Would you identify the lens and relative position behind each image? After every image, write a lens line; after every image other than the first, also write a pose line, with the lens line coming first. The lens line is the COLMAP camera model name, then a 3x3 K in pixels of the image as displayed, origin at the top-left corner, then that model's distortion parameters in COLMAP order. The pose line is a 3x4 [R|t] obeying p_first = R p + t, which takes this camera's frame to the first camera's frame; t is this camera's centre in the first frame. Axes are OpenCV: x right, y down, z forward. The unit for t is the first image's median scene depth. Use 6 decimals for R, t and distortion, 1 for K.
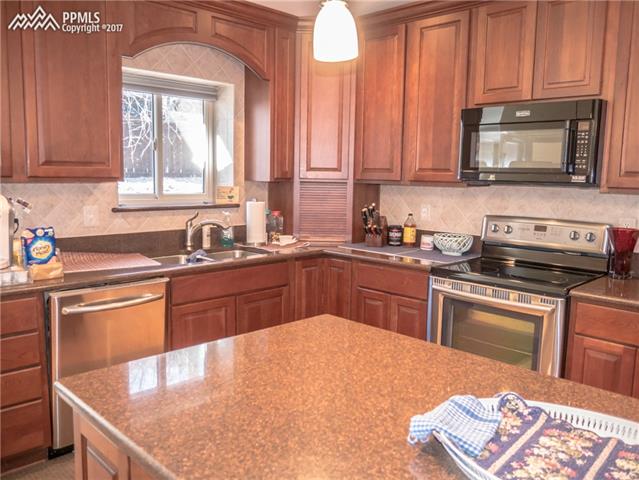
lens RADIAL K [[534.0, 0, 319.5], [0, 534.0, 240.0], [0, 0, 1]] dist [-0.011189, -0.000242]
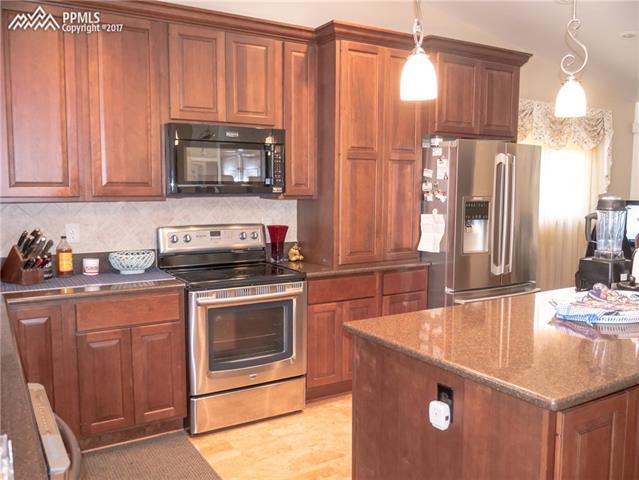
lens RADIAL K [[534.0, 0, 319.5], [0, 534.0, 240.0], [0, 0, 1]] dist [-0.011189, -0.000242]
pose [[0.261152, -0.110273, 0.958978, -0.604558], [0.126477, 0.988798, 0.079259, -0.068194], [-0.956976, 0.100590, 0.272173, 0.455814]]
